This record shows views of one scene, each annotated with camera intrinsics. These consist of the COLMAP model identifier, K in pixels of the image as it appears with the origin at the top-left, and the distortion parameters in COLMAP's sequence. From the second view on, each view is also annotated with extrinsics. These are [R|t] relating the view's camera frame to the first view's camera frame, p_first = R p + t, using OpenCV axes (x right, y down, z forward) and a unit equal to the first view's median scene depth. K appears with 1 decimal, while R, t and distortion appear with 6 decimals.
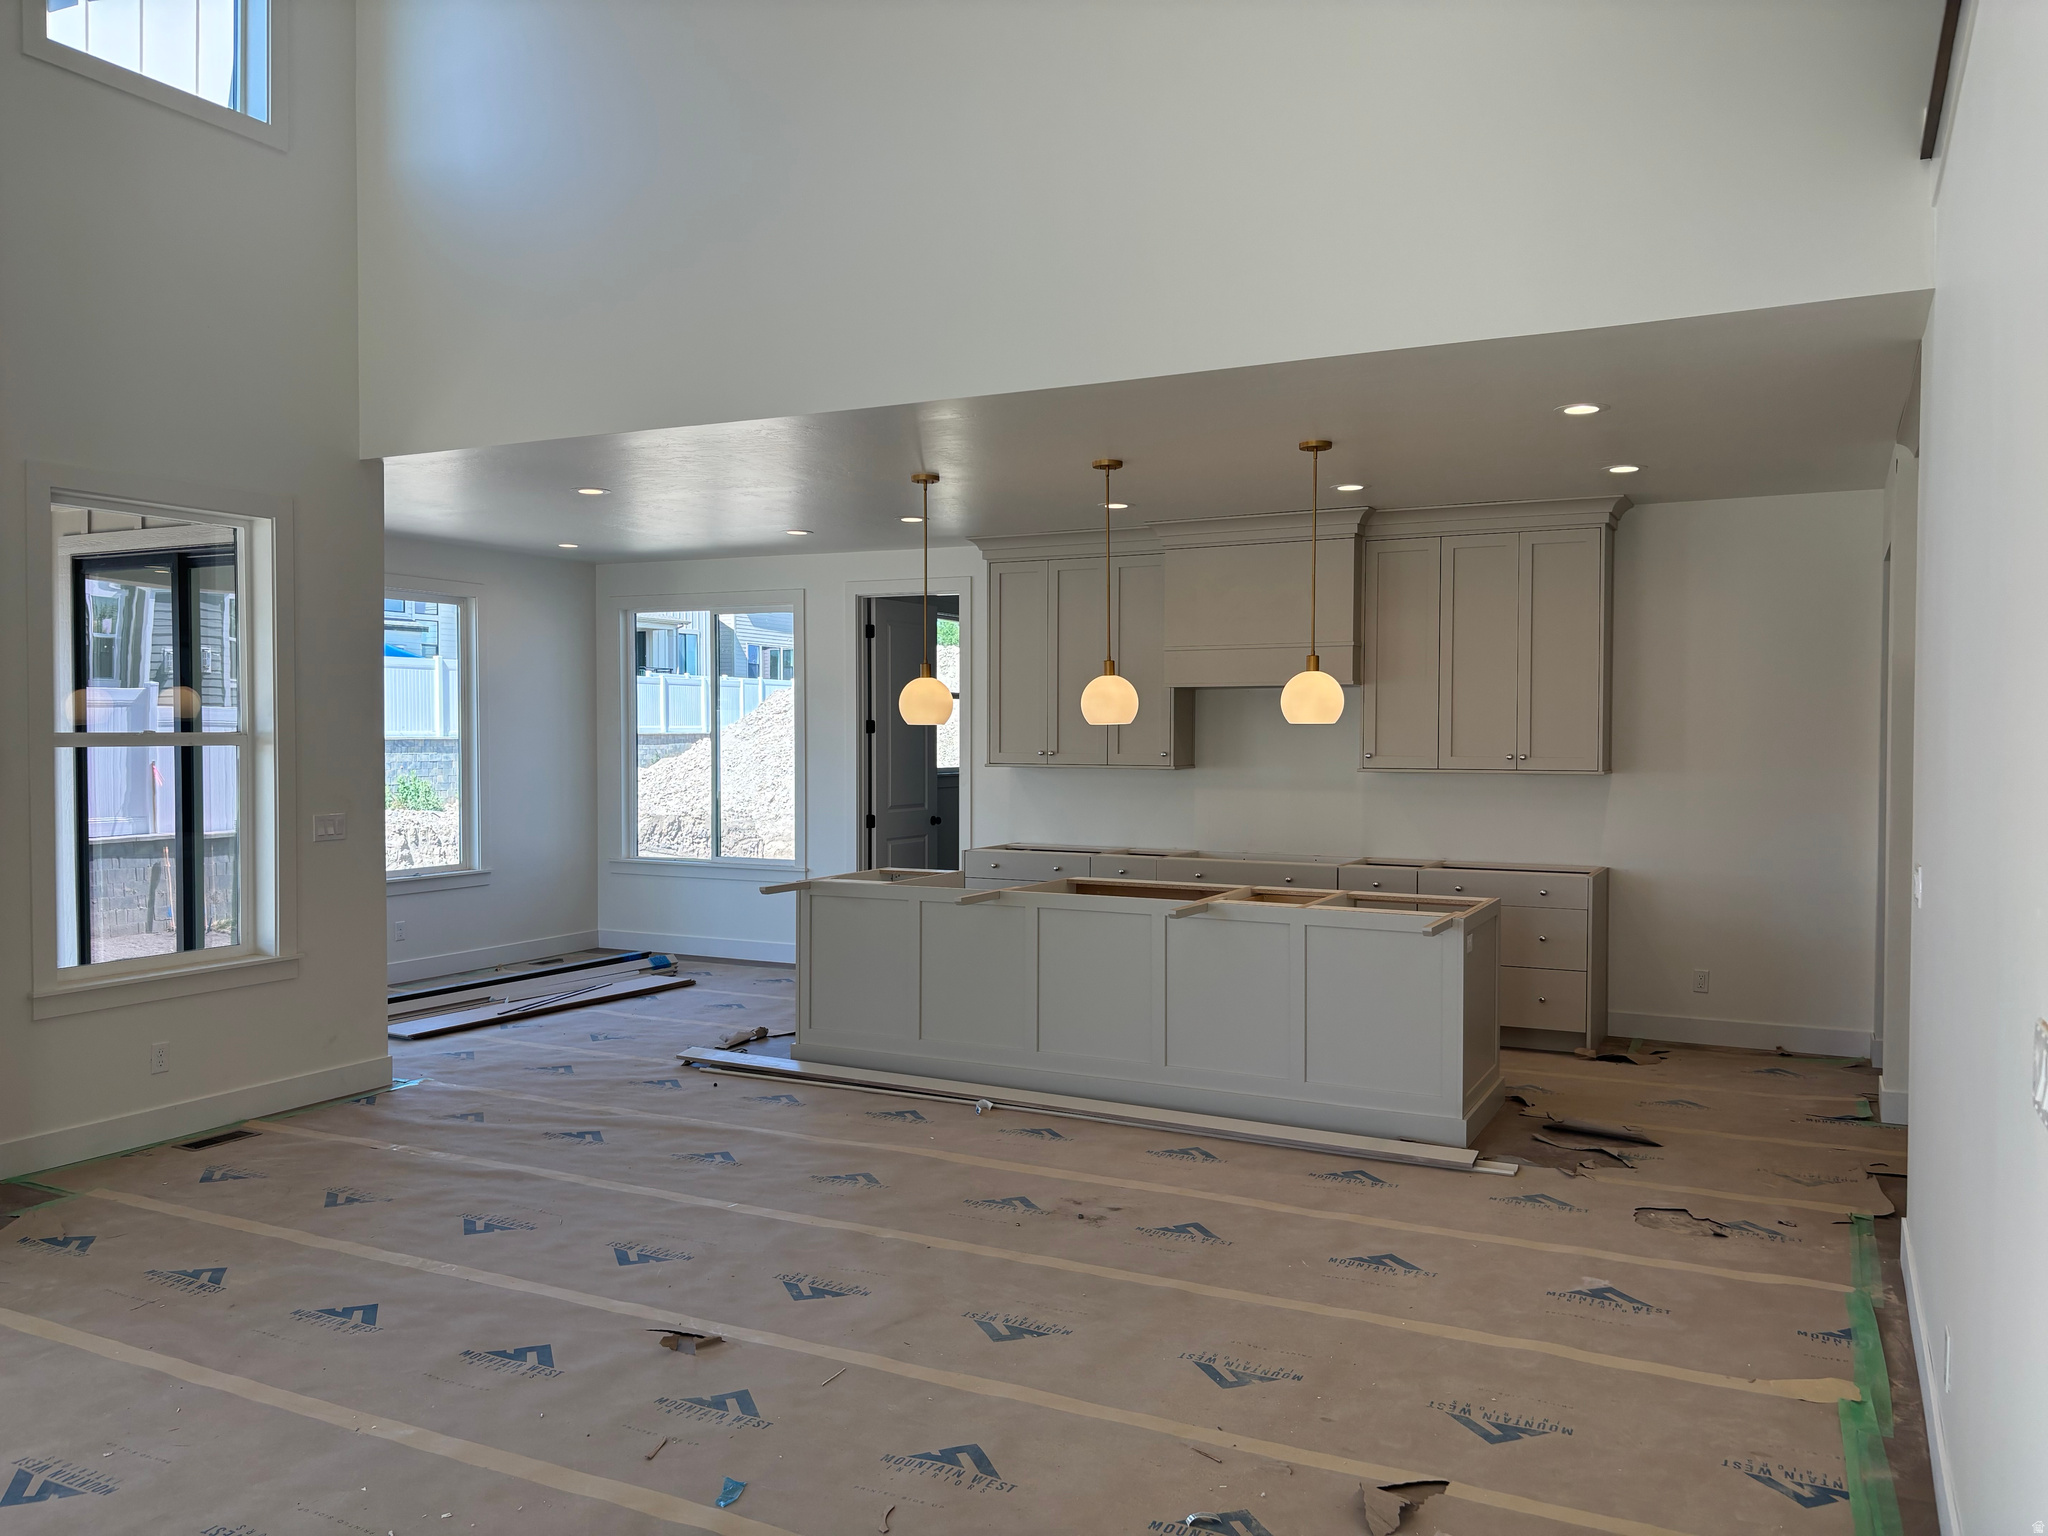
lens RADIAL K [[1543.6, 0, 1064.9], [0, 1543.6, 789.7], [0, 0, 1]] dist [0.003892, -0.017987]
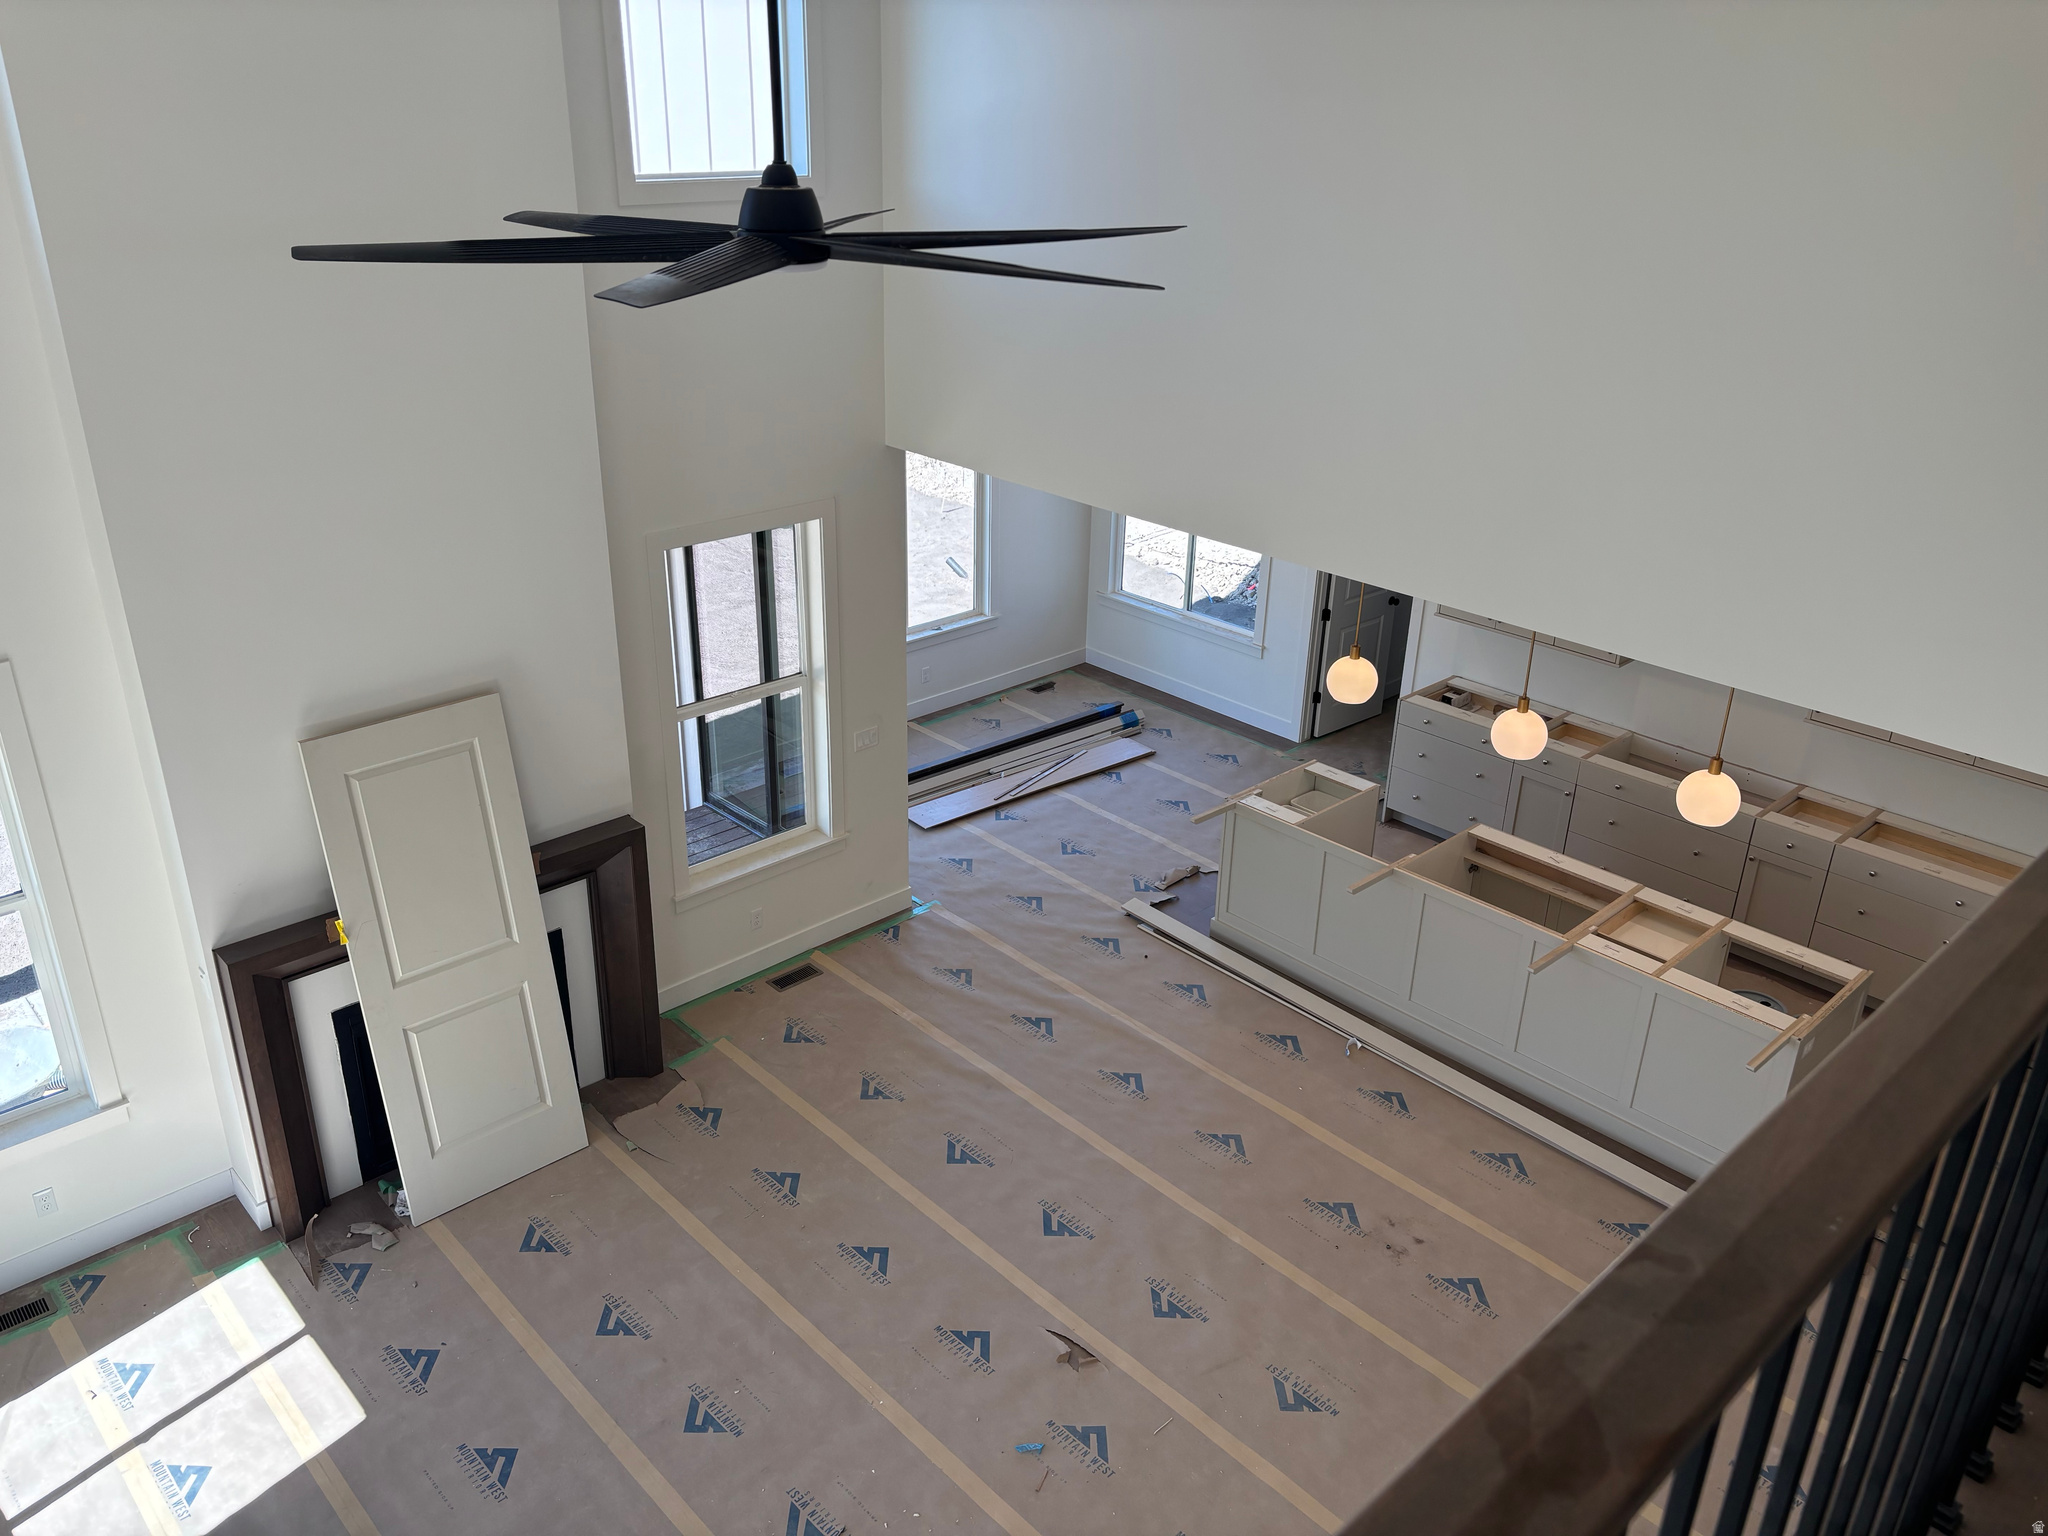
lens RADIAL K [[1543.6, 0, 1010.7], [0, 1543.6, 771.3], [0, 0, 1]] dist [0.003892, -0.017987]
pose [[0.933203, 0.154608, -0.324389, 0.058531], [-0.029608, 0.932724, 0.359373, -0.439611], [0.358127, -0.325763, 0.874999, -0.090195]]
